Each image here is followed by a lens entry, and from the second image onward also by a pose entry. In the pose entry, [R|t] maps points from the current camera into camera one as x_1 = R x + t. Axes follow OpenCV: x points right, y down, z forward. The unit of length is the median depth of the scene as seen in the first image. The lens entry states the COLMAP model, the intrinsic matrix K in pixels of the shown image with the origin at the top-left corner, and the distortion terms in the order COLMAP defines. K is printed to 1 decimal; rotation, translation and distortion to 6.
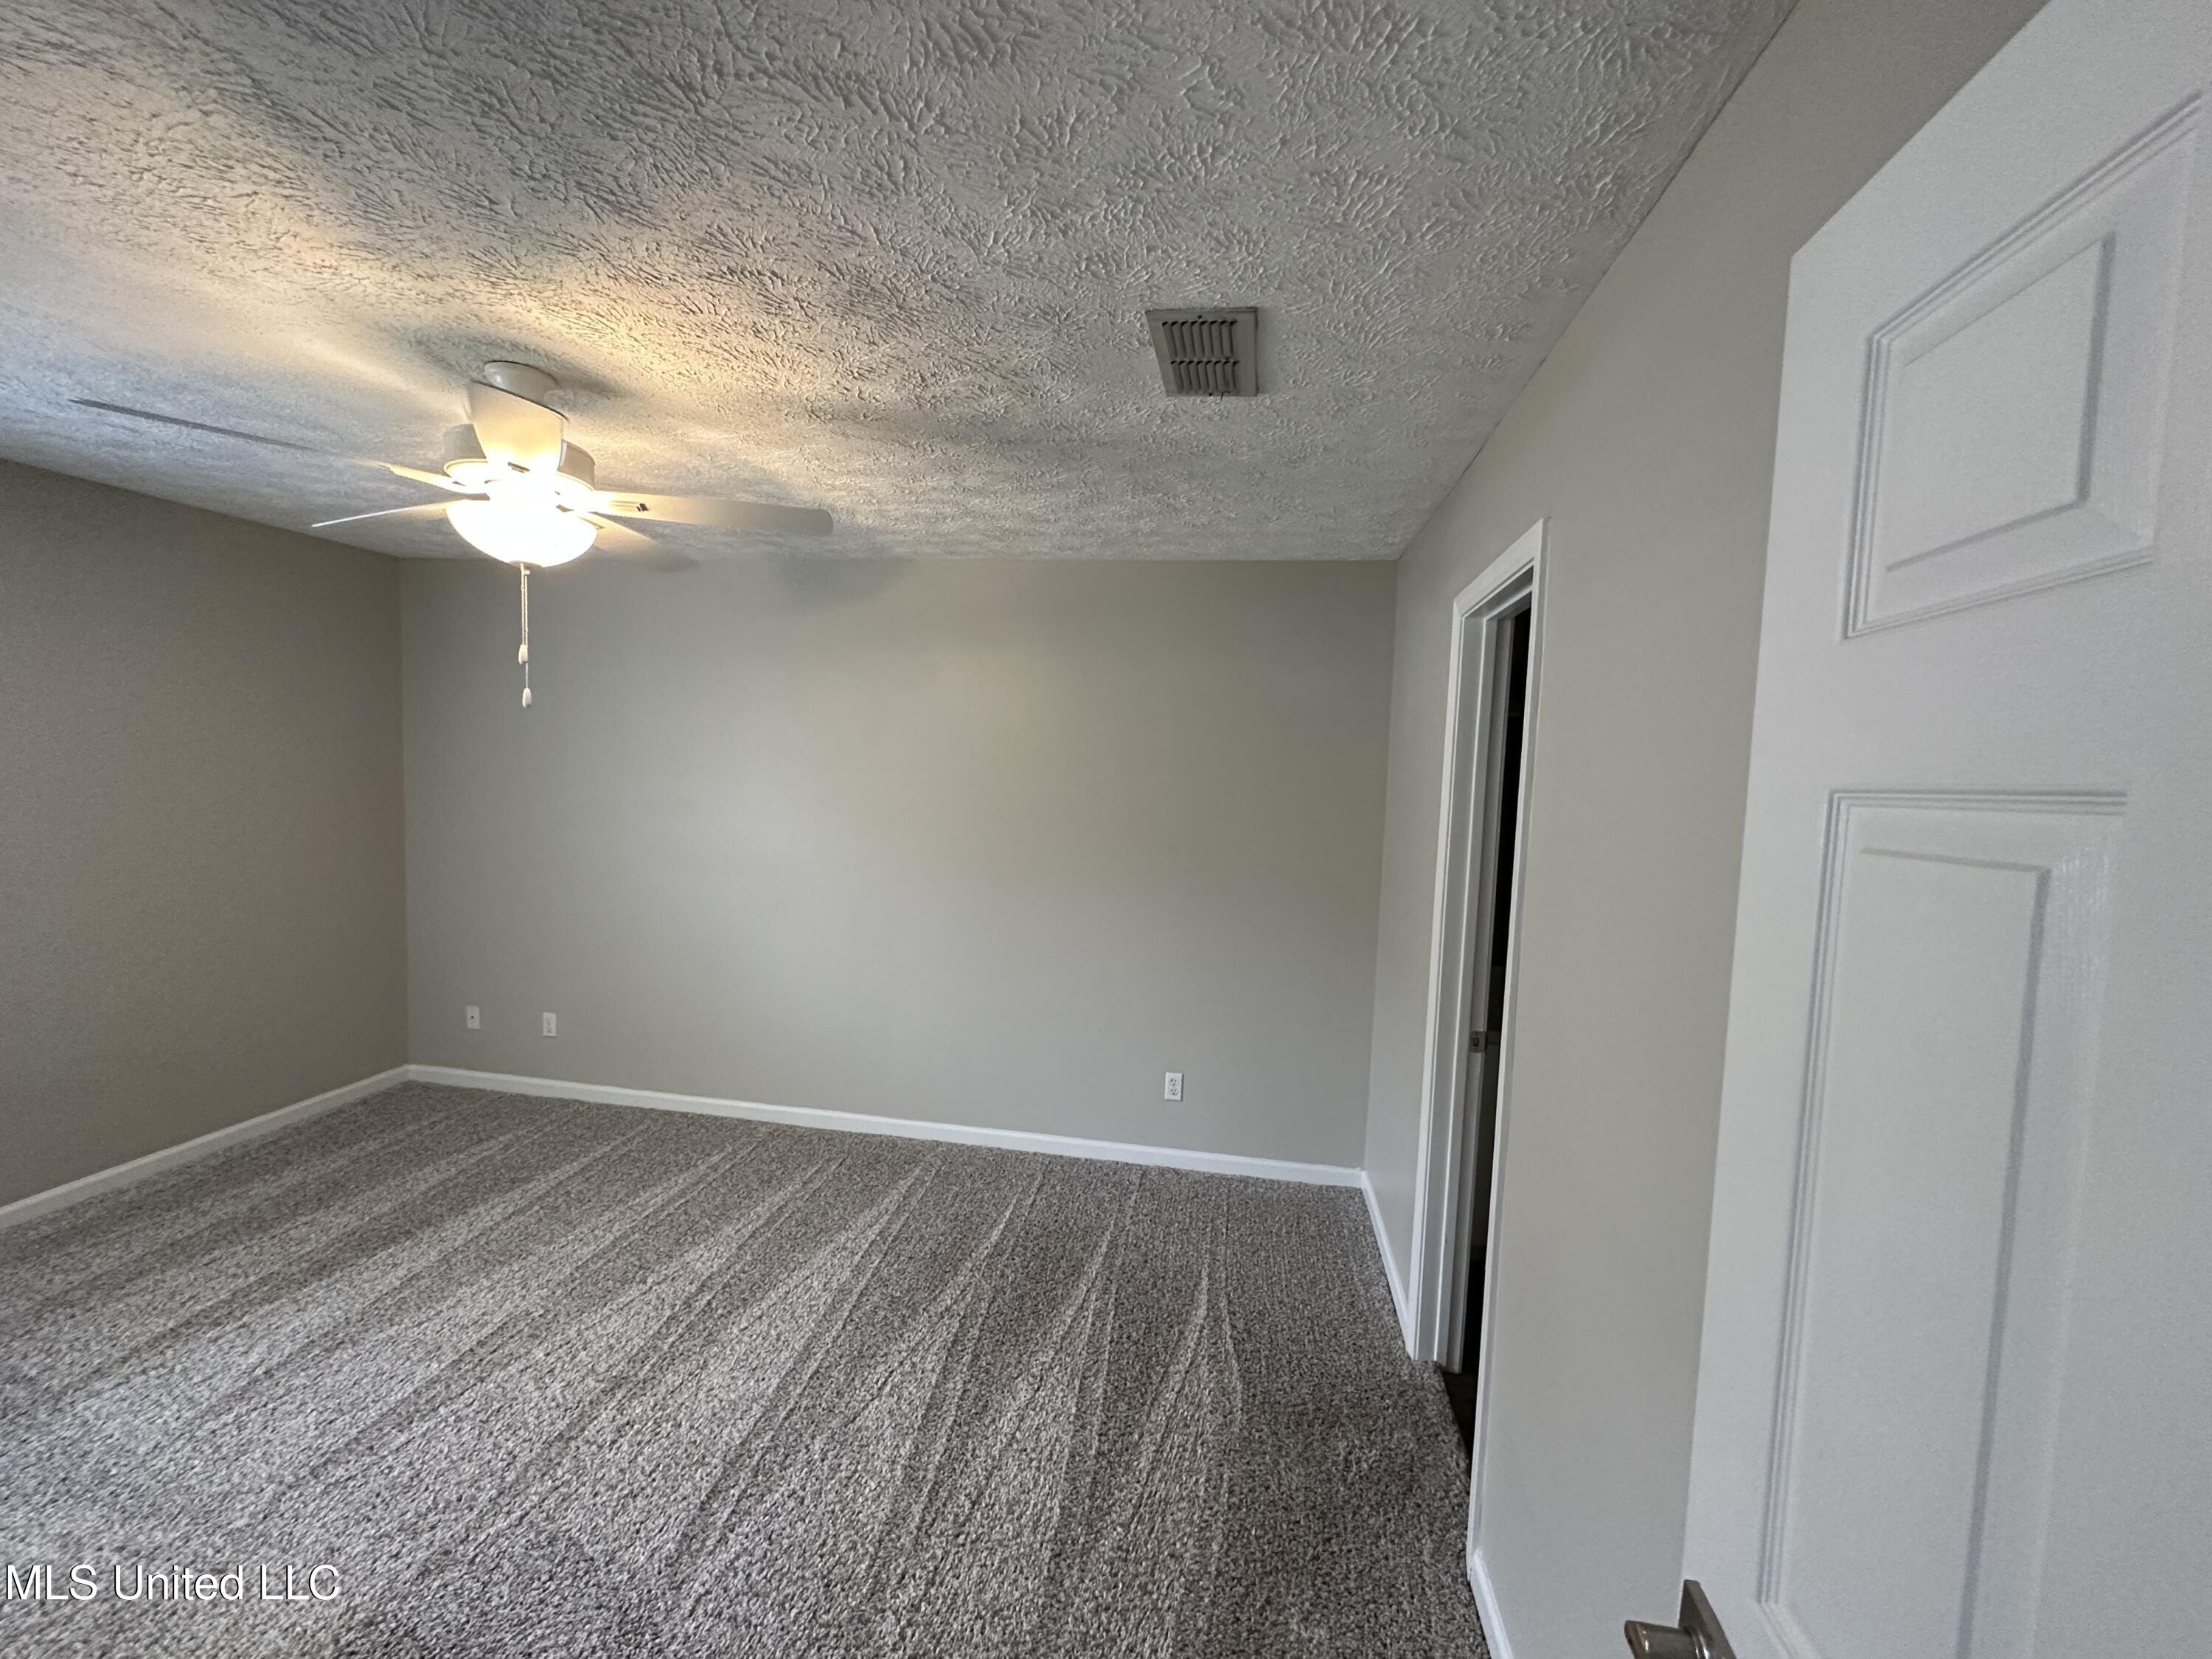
lens RADIAL K [[878.9, 0, 1106.4], [0, 878.9, 829.6], [0, 0, 1]] dist [-0.001276, -0.000162]
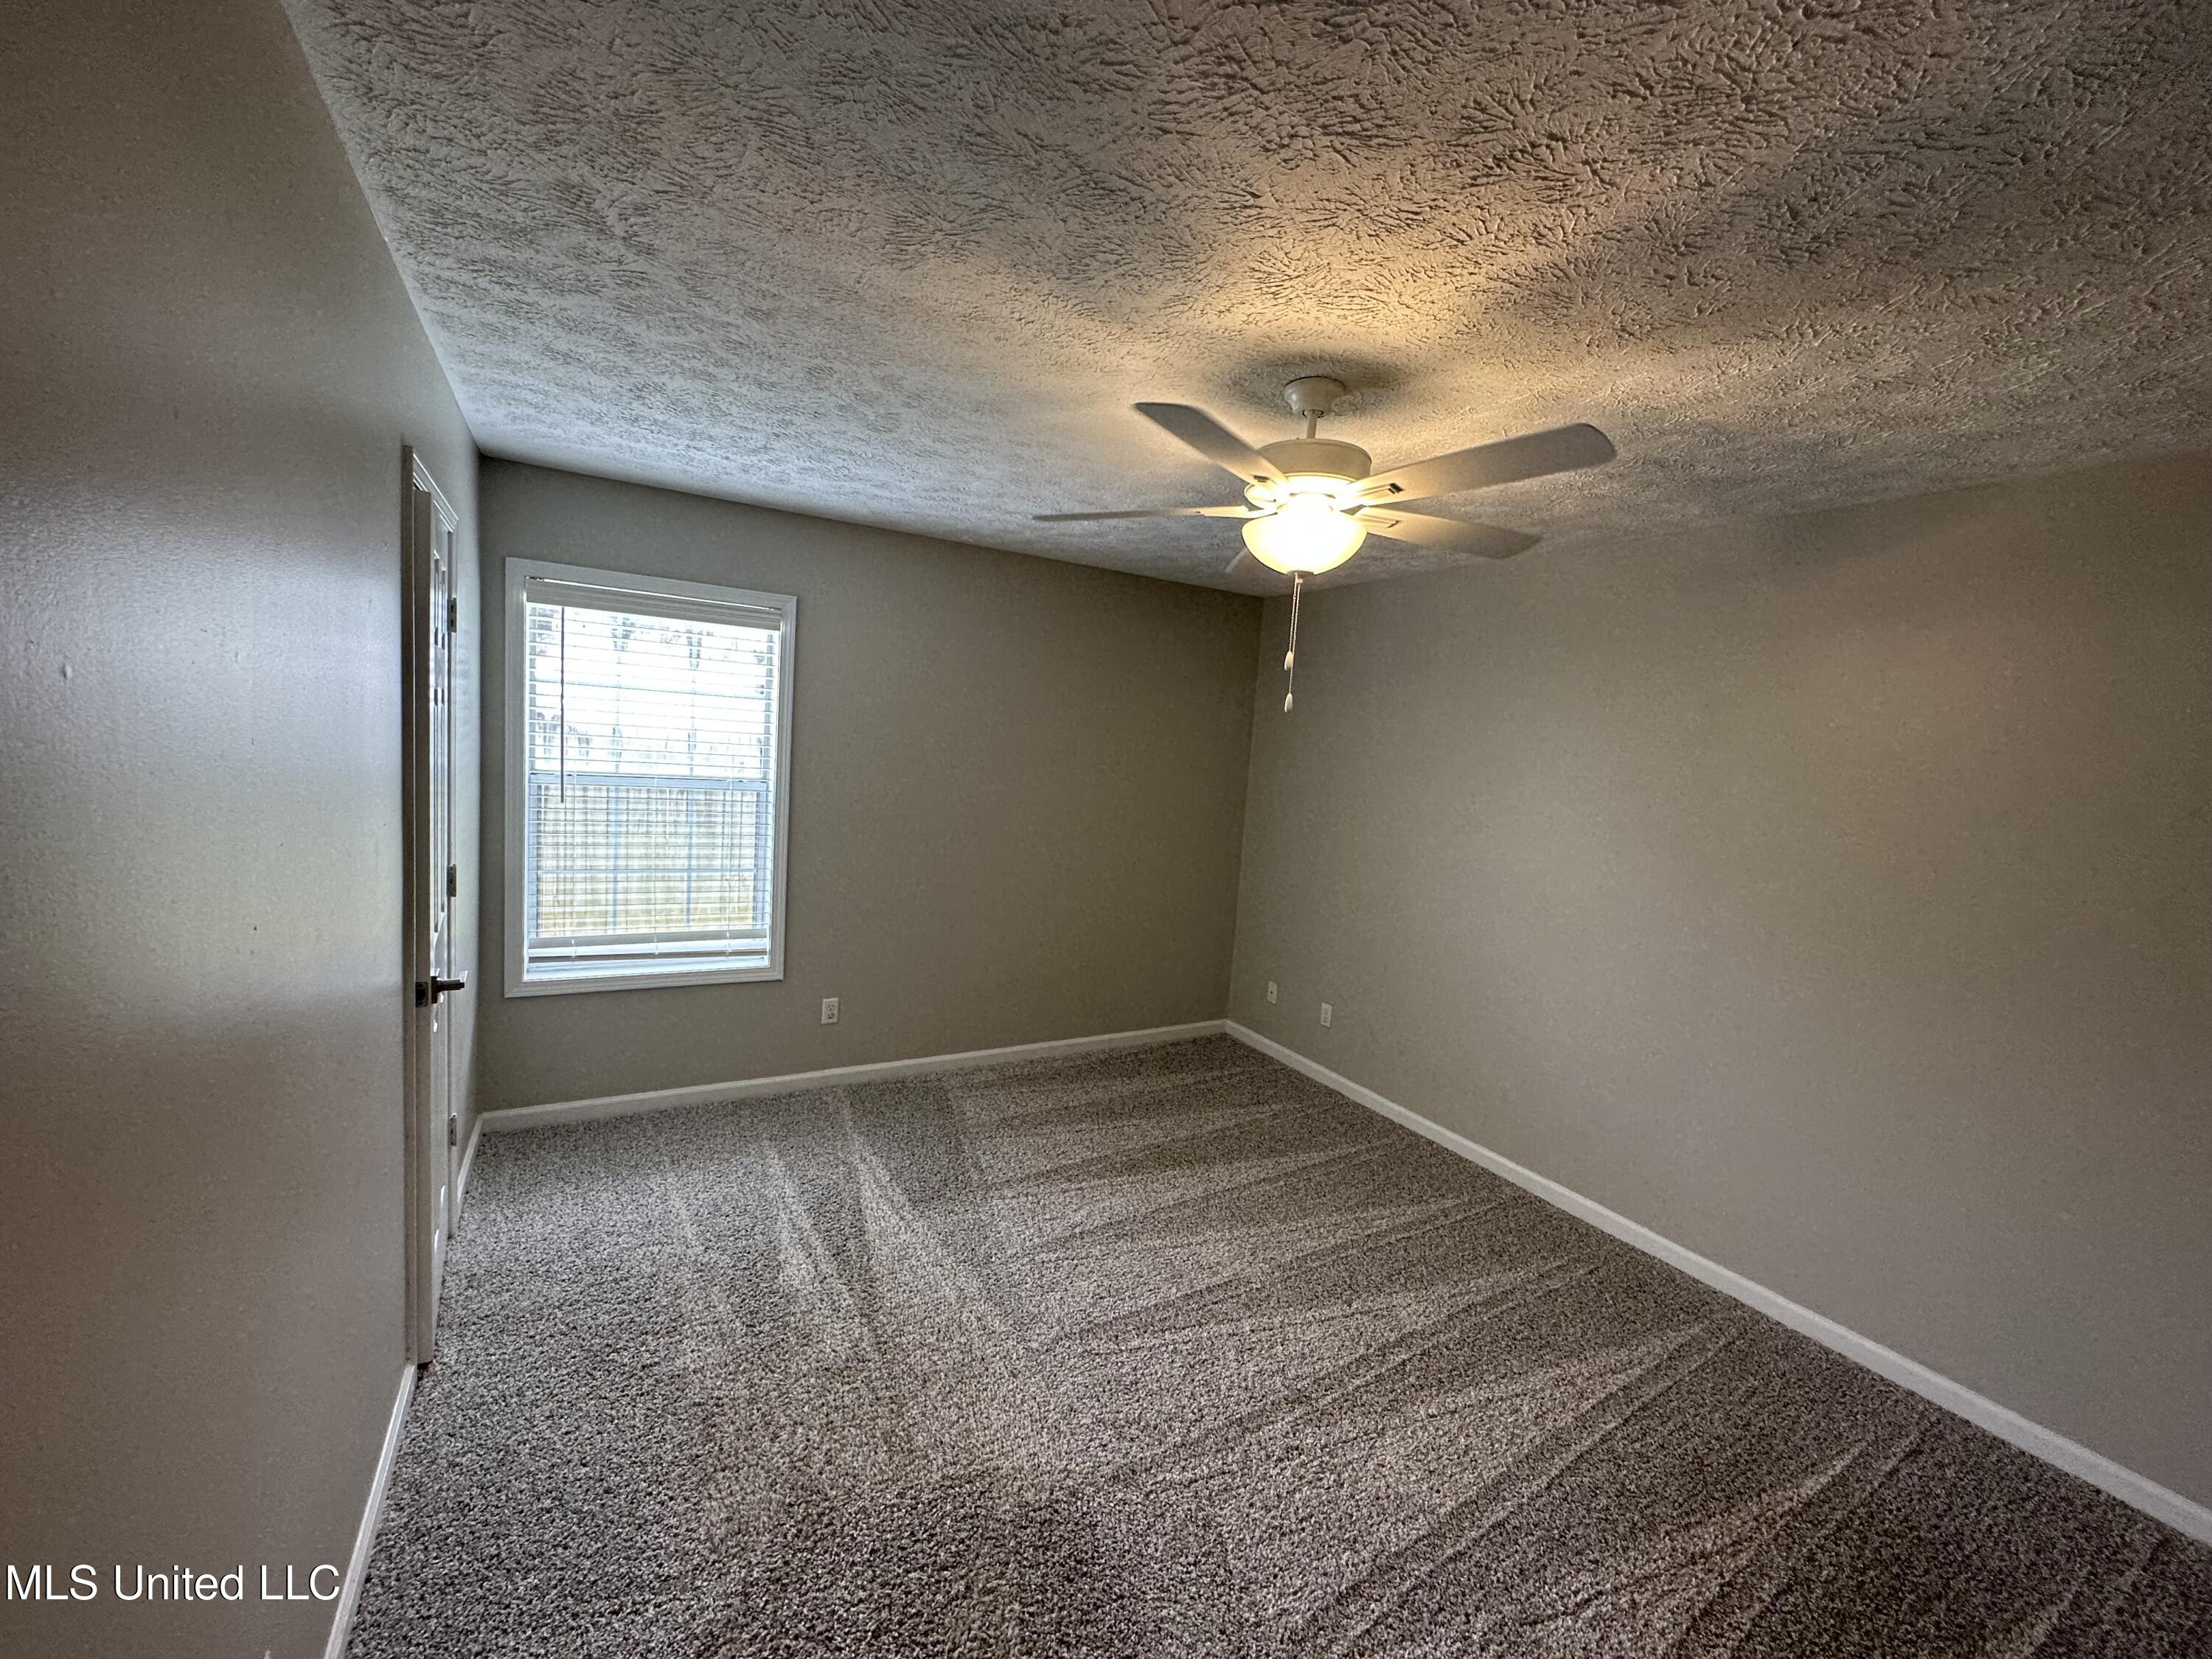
lens RADIAL K [[878.9, 0, 1109.5], [0, 878.9, 829.5], [0, 0, 1]] dist [-0.001276, -0.000162]
pose [[0.635021, 0.081320, -0.768203, 0.010963], [-0.100183, 0.994715, 0.022484, -0.003341], [0.765971, 0.062683, 0.639811, 0.159274]]
